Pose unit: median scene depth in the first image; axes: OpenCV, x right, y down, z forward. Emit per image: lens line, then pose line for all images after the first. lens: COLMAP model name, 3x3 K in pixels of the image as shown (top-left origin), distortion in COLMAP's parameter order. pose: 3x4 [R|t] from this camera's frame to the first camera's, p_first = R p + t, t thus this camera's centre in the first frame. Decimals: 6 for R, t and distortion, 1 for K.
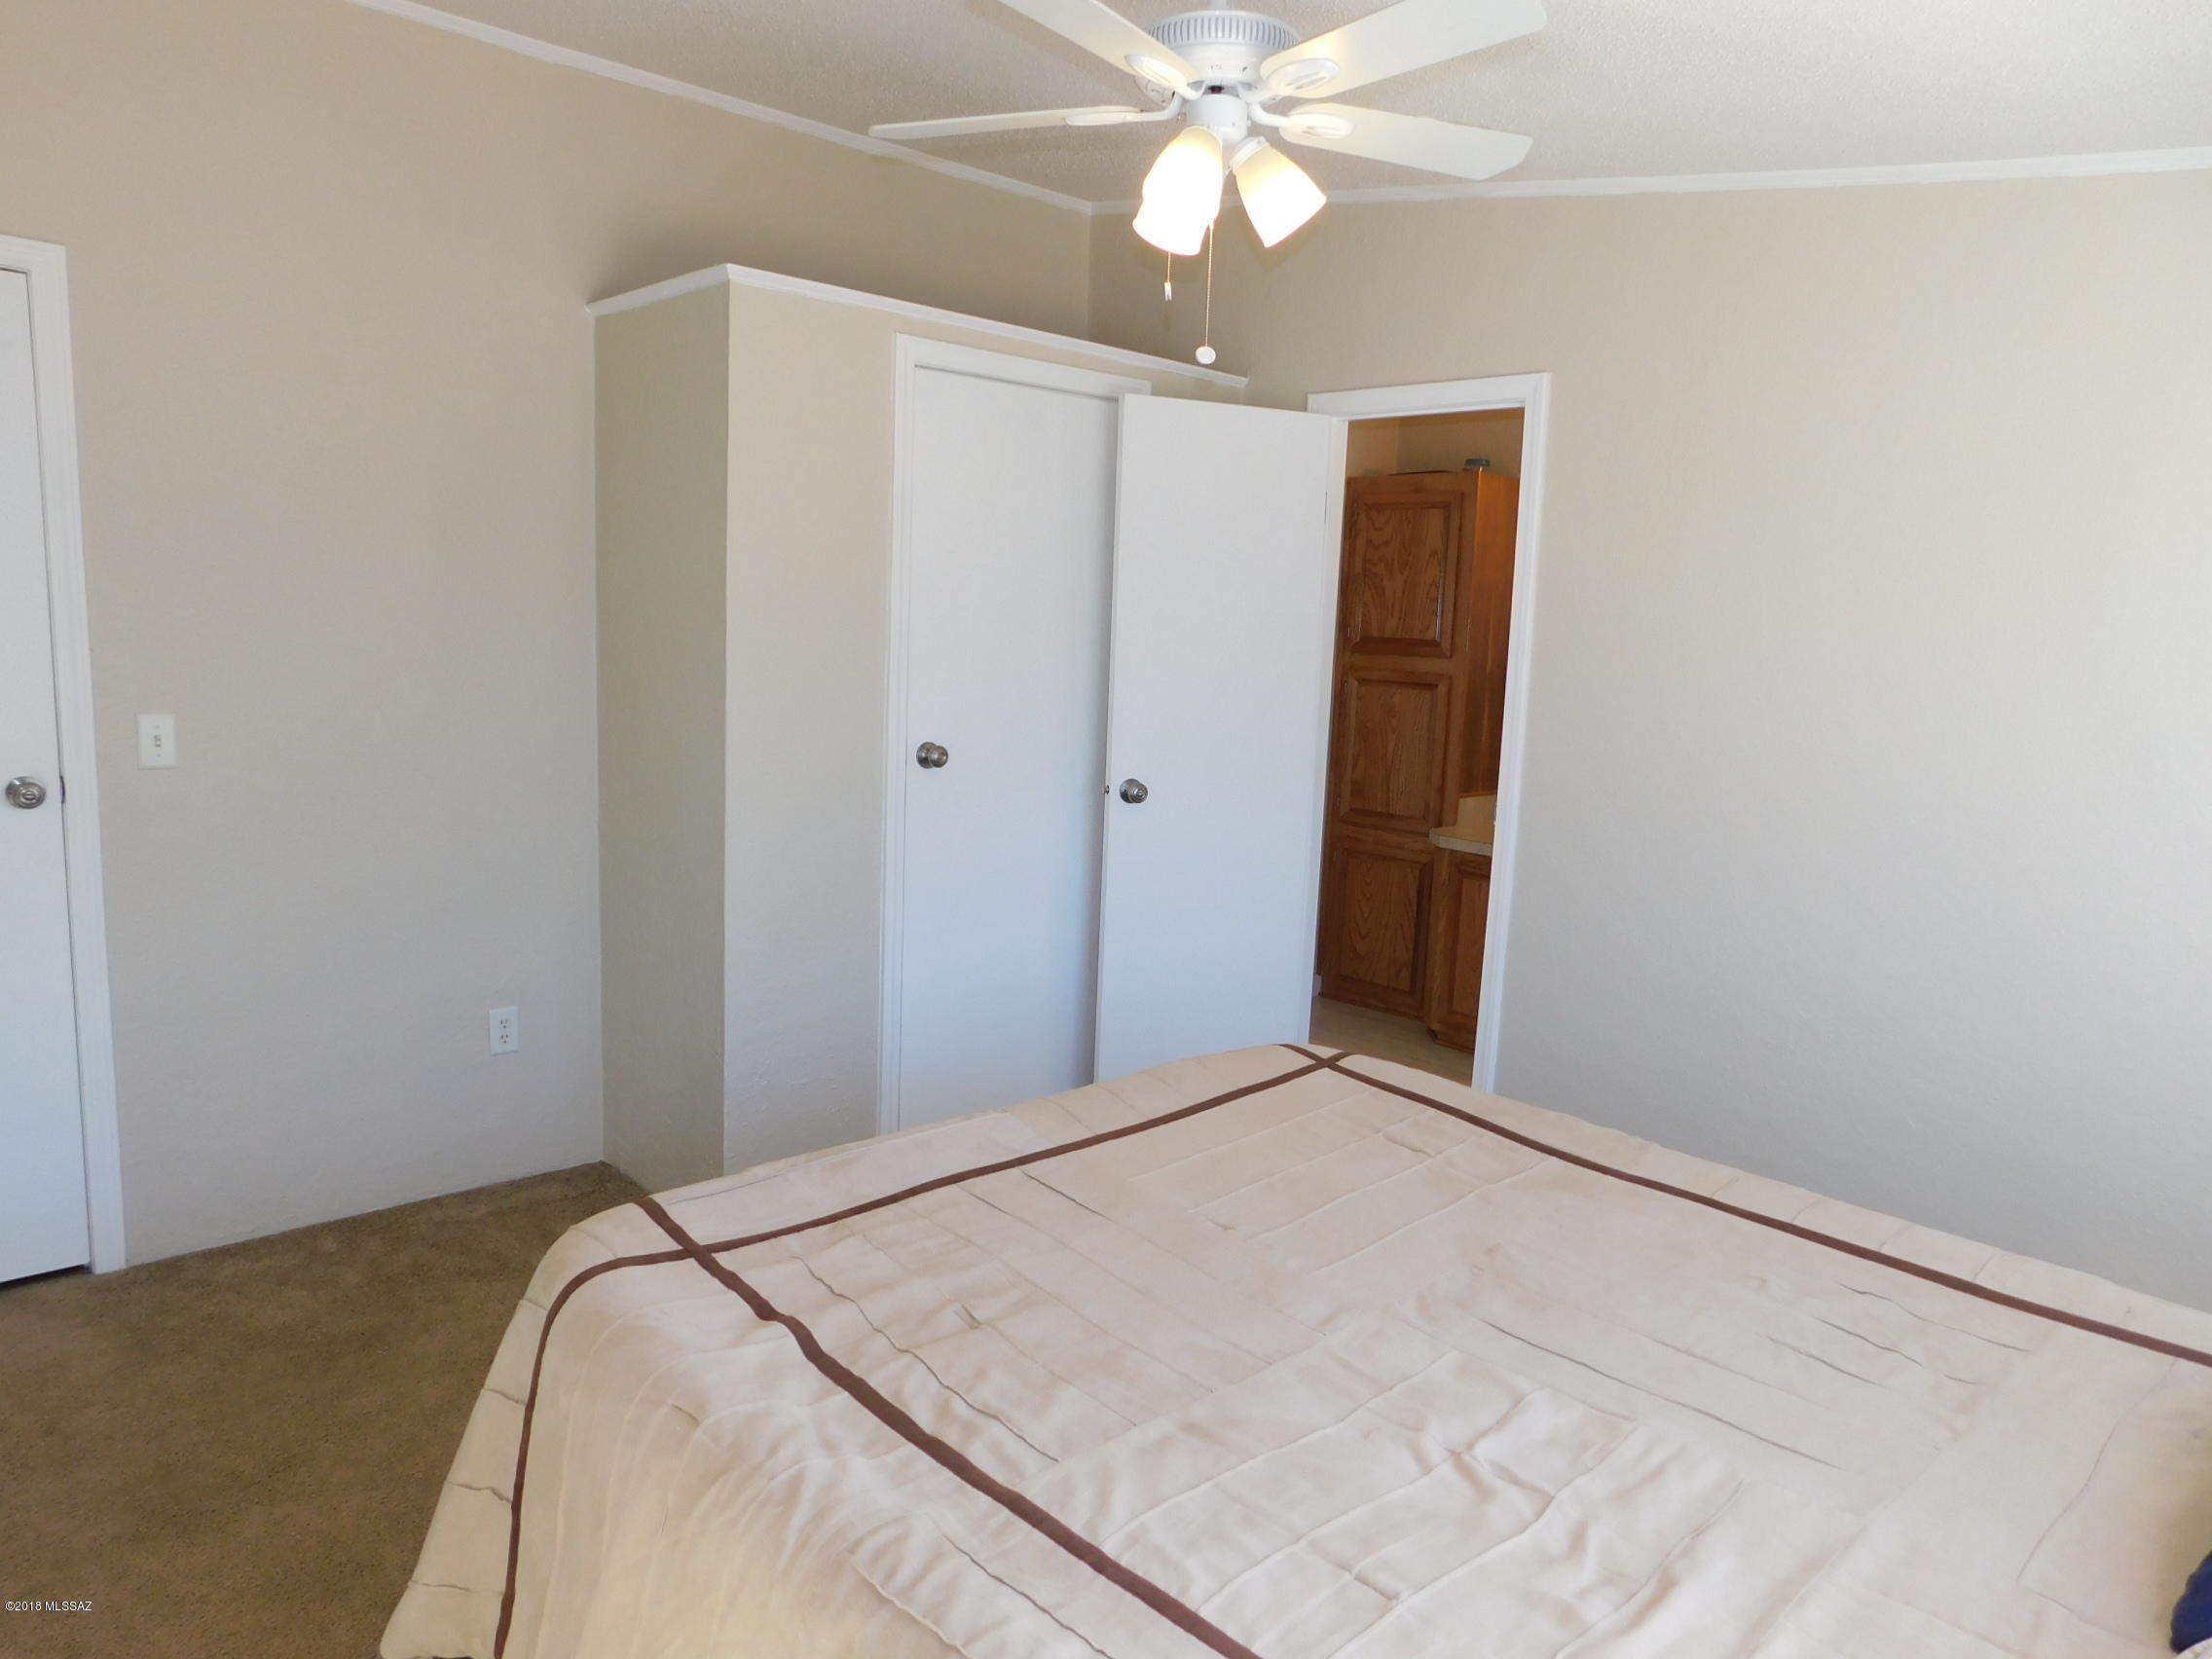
lens RADIAL K [[1464.2, 0, 1095.3], [0, 1464.2, 833.0], [0, 0, 1]] dist [-0.021290, 0.006565]
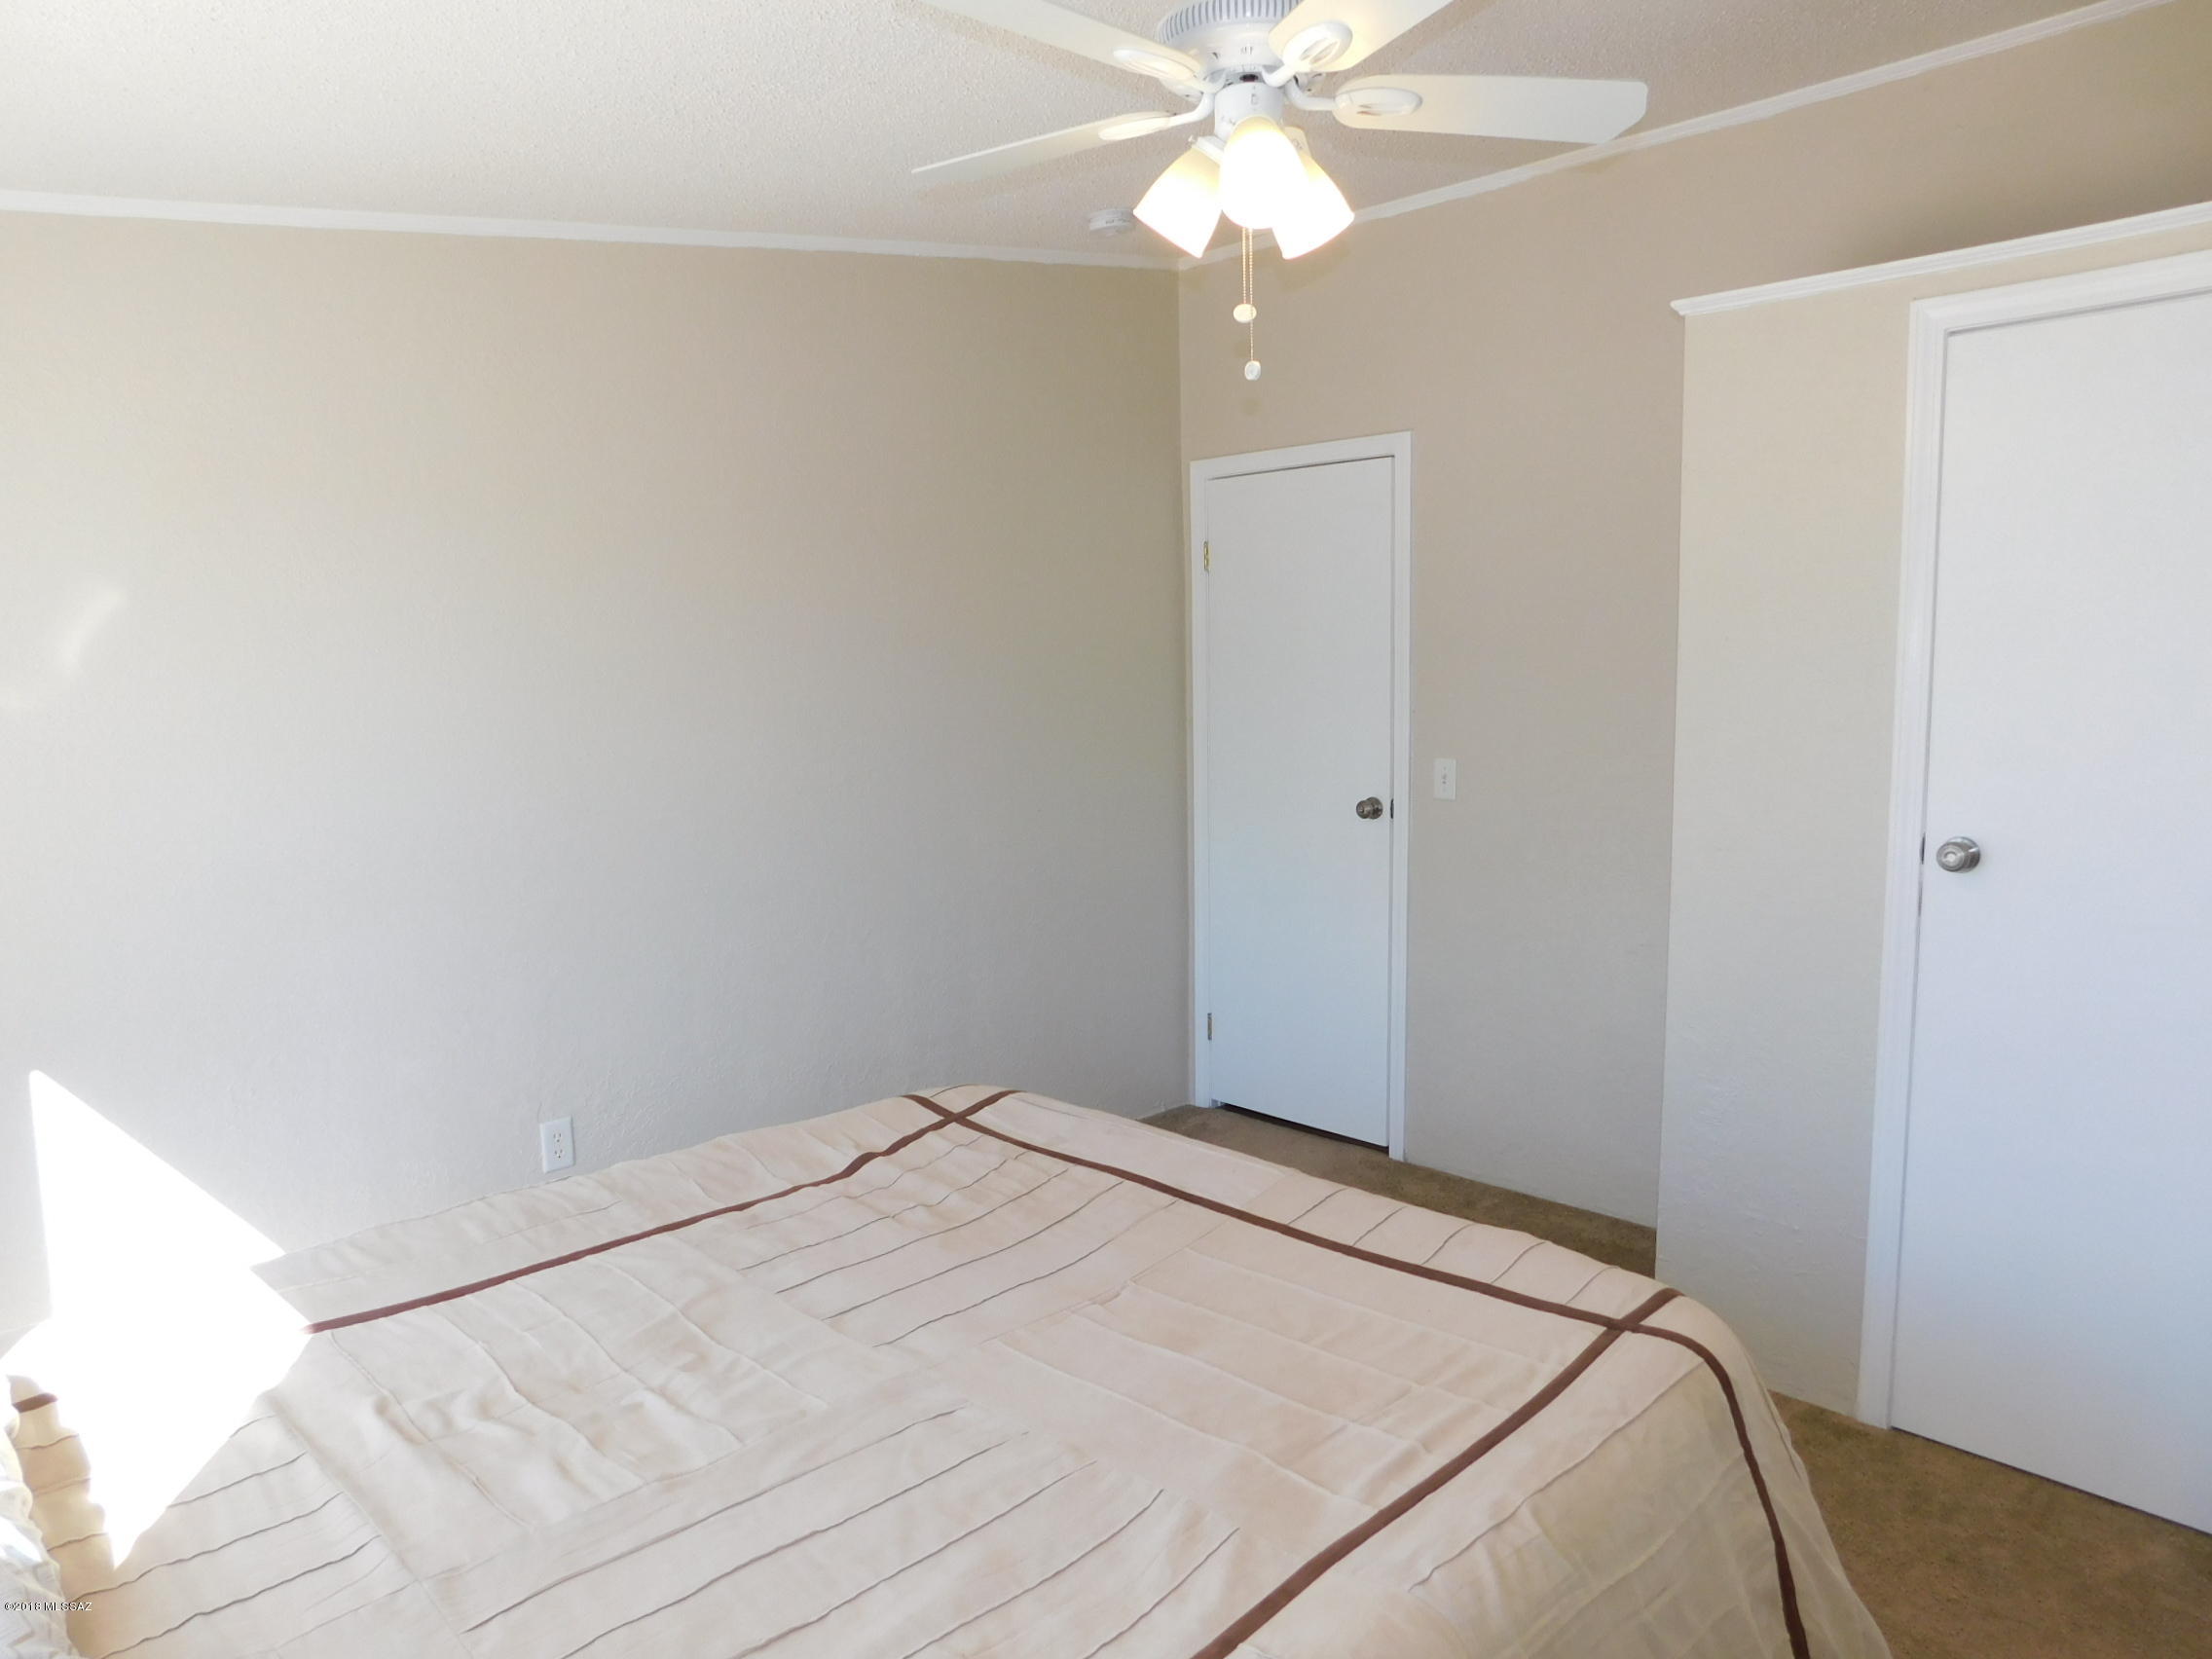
lens RADIAL K [[1464.2, 0, 1095.3], [0, 1464.2, 833.0], [0, 0, 1]] dist [-0.021290, 0.006565]
pose [[0.041000, 0.075680, -0.996289, 0.691555], [-0.132181, 0.988774, 0.069669, -0.066191], [0.990377, 0.128834, 0.050543, 0.623521]]
